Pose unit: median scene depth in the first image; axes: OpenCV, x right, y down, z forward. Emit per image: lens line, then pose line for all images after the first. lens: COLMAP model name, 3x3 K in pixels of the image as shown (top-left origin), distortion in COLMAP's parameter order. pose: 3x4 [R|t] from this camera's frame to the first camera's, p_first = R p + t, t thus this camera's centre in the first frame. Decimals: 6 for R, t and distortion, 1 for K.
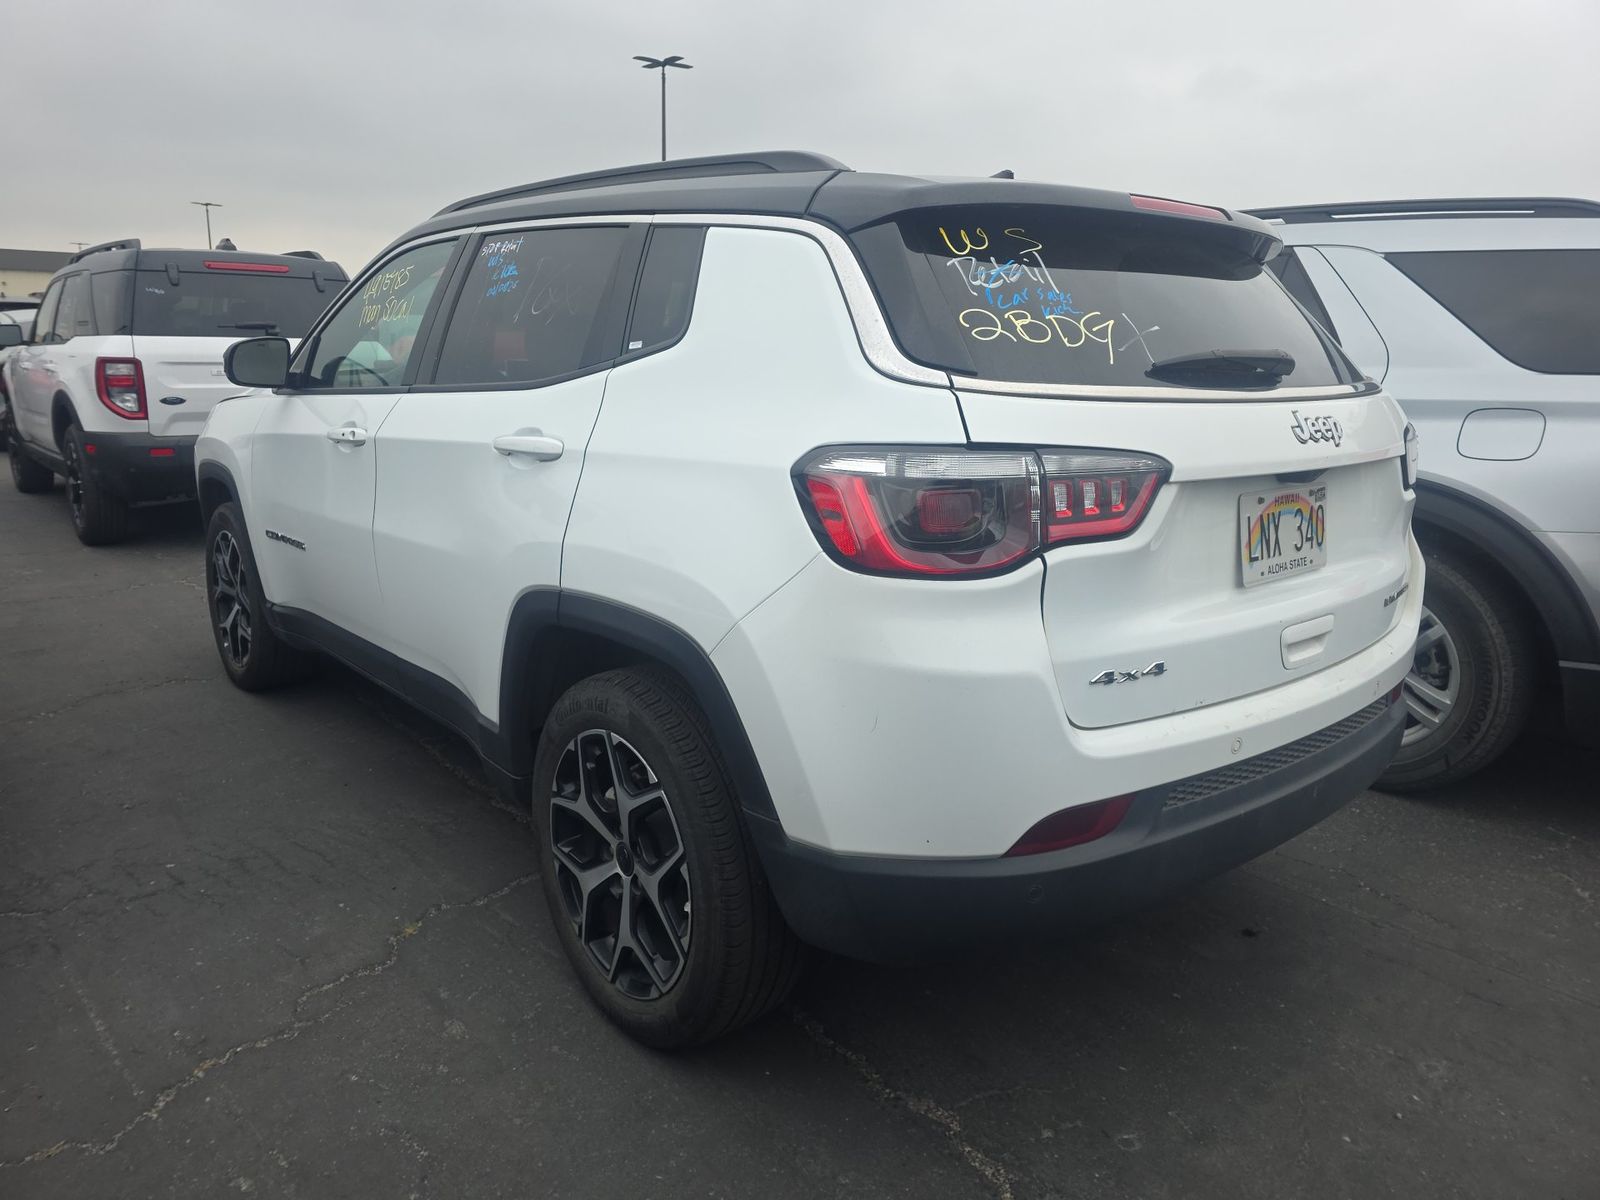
lens RADIAL K [[1060.5, 0, 788.1], [0, 1060.5, 608.4], [0, 0, 1]] dist [0.074486, -0.074479]
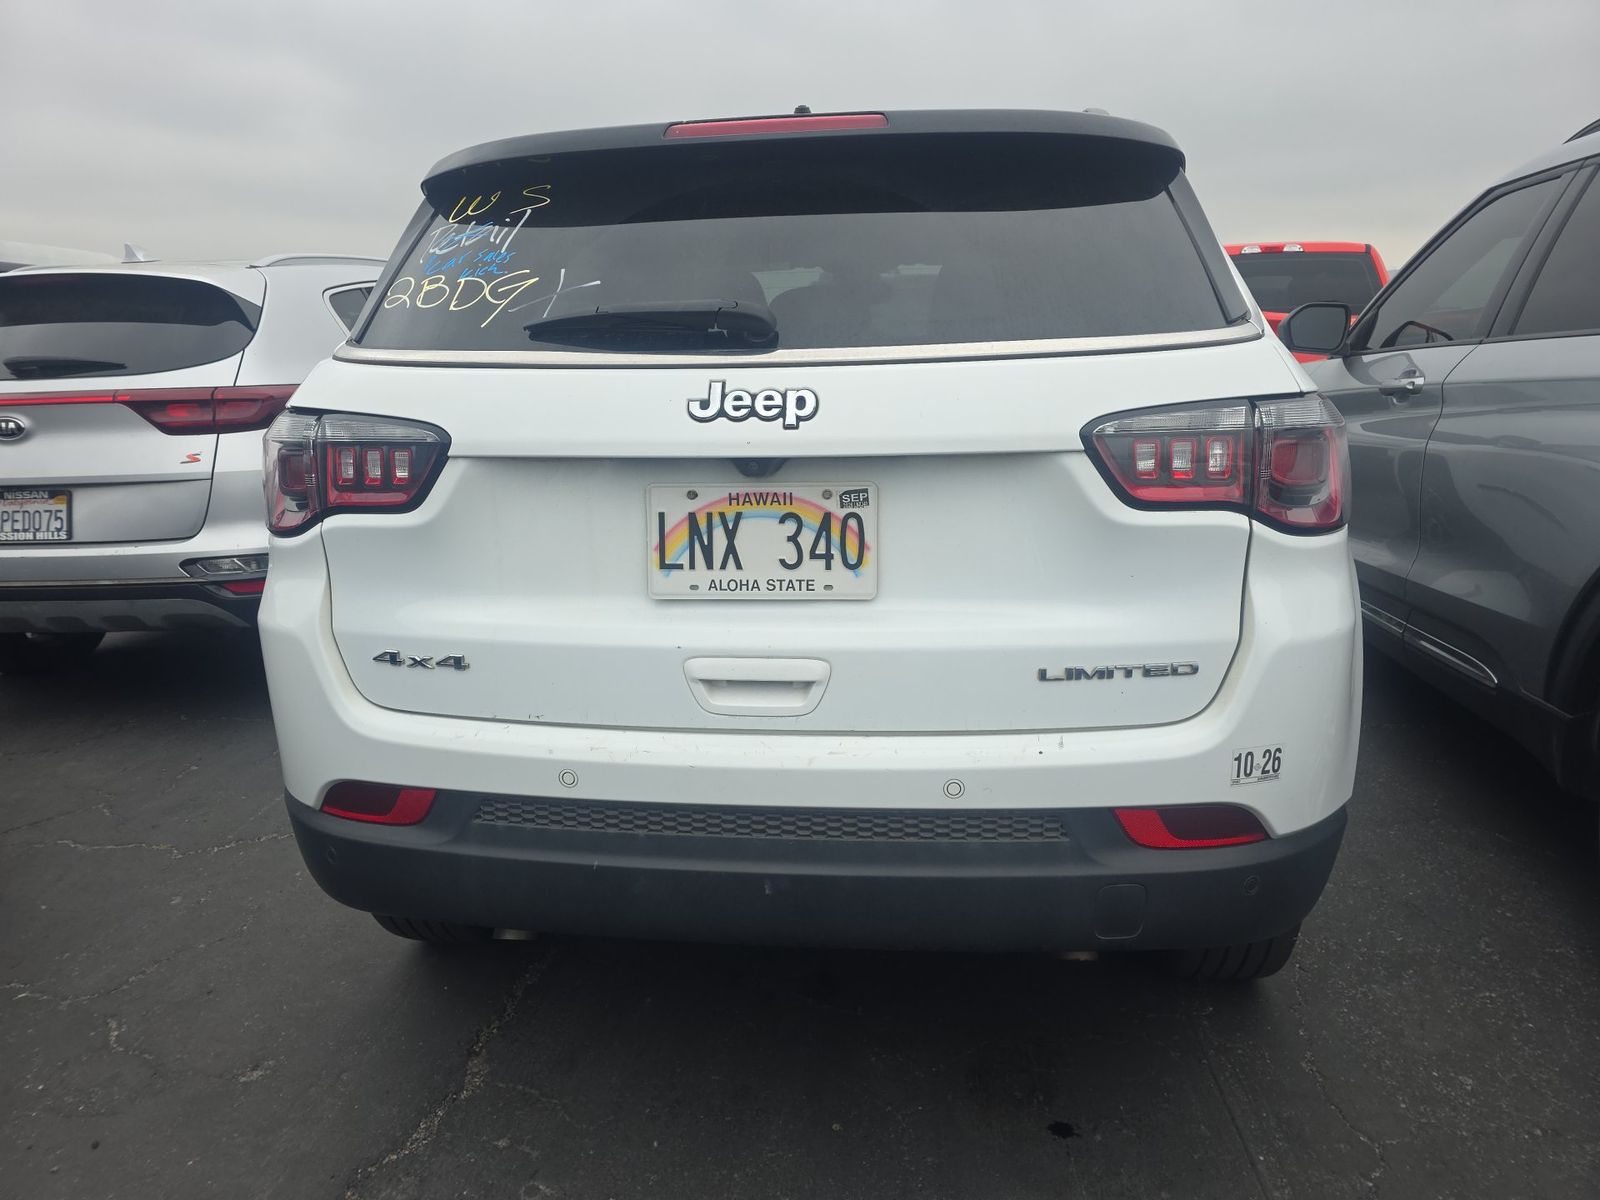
lens RADIAL K [[1054.7, 0, 802.0], [0, 1054.7, 629.6], [0, 0, 1]] dist [0.087600, -0.095302]
pose [[0.693994, 0.148821, -0.704432, 1.051275], [-0.138111, 0.987751, 0.072611, -0.069089], [0.706610, 0.046899, 0.706047, 0.503331]]
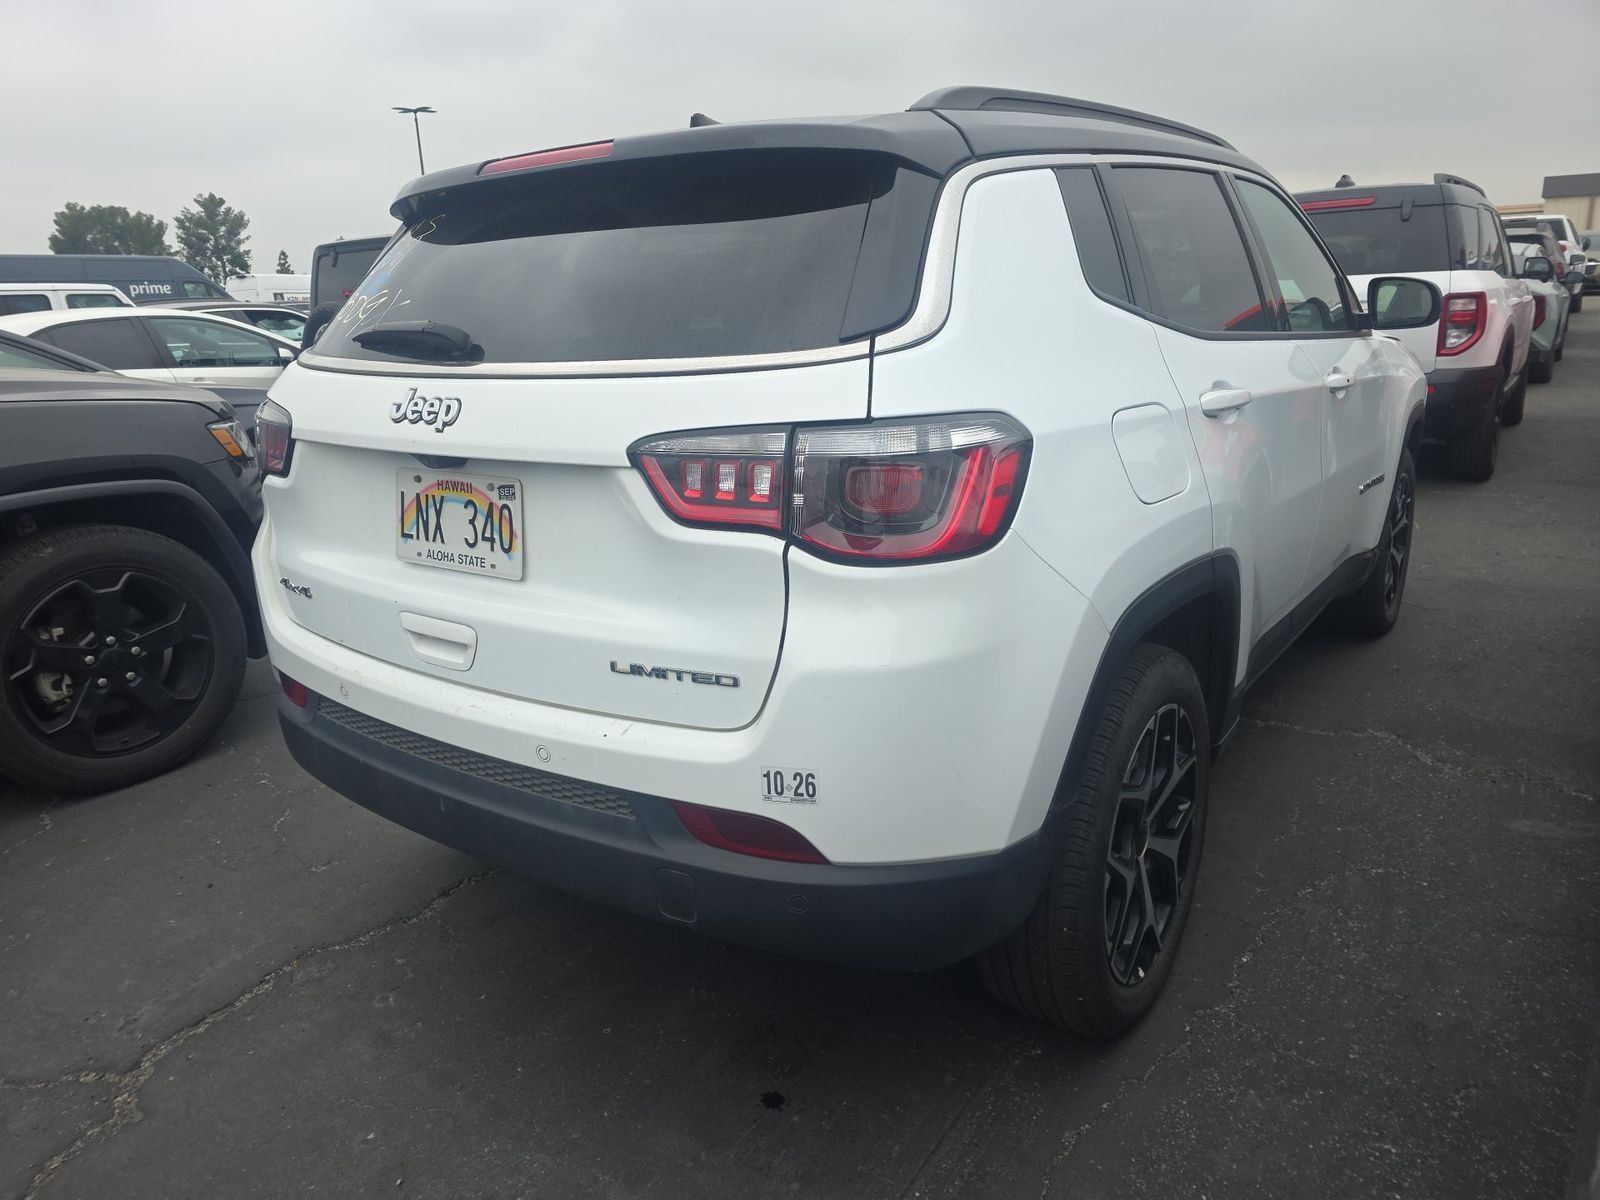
lens RADIAL K [[1060.5, 0, 788.1], [0, 1060.5, 608.4], [0, 0, 1]] dist [0.074486, -0.074479]
pose [[0.246649, 0.244460, -0.937765, 1.446461], [-0.185630, 0.961661, 0.201865, -0.243087], [0.951160, 0.124287, 0.282572, 1.047579]]
